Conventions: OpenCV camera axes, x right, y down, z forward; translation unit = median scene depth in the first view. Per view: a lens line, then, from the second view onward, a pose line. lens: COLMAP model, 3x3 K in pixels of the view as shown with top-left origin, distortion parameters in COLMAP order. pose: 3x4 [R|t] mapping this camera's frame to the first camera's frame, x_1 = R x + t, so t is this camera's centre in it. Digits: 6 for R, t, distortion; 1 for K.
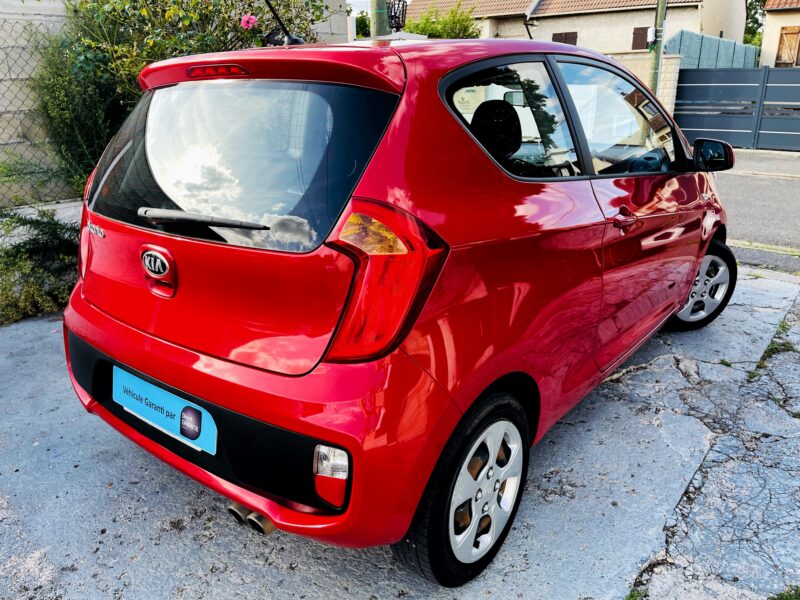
lens RADIAL K [[595.2, 0, 398.1], [0, 595.2, 289.2], [0, 0, 1]] dist [0.011282, -0.008767]
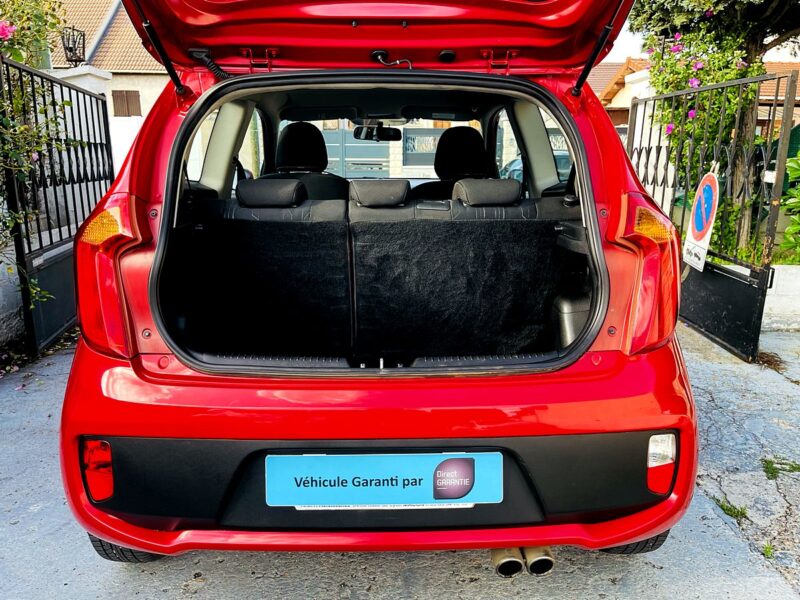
lens RADIAL K [[586.2, 0, 396.8], [0, 586.2, 301.1], [0, 0, 1]] dist [0.012643, 0.005231]
pose [[0.763828, -0.123305, 0.633532, -0.577342], [0.169422, 0.985465, -0.012464, -0.015640], [-0.622787, 0.116854, 0.773616, 0.246022]]
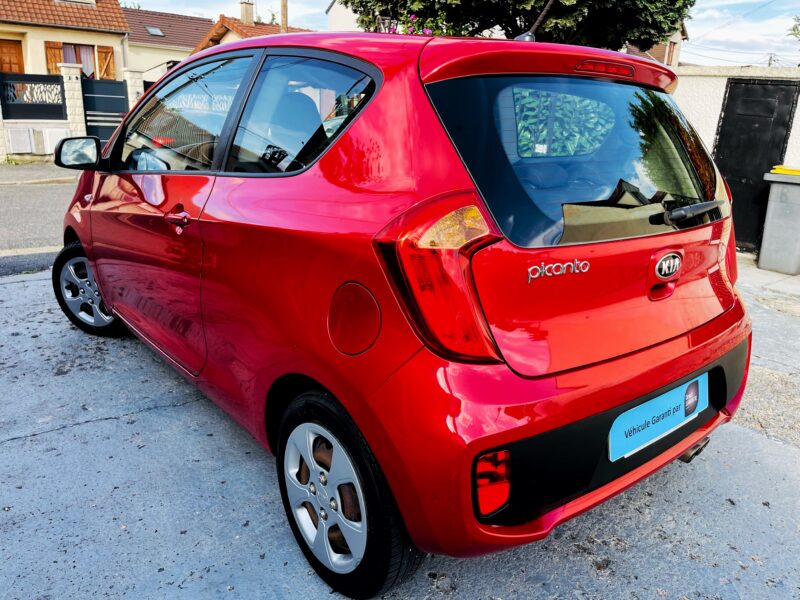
lens RADIAL K [[585.9, 0, 400.0], [0, 585.9, 300.0], [0, 0, 1]] dist [0.018728, -0.005541]
pose [[0.218611, -0.247297, 0.943956, -0.925285], [0.252889, 0.948663, 0.189963, -0.185197], [-0.942473, 0.197188, 0.269927, 0.755172]]
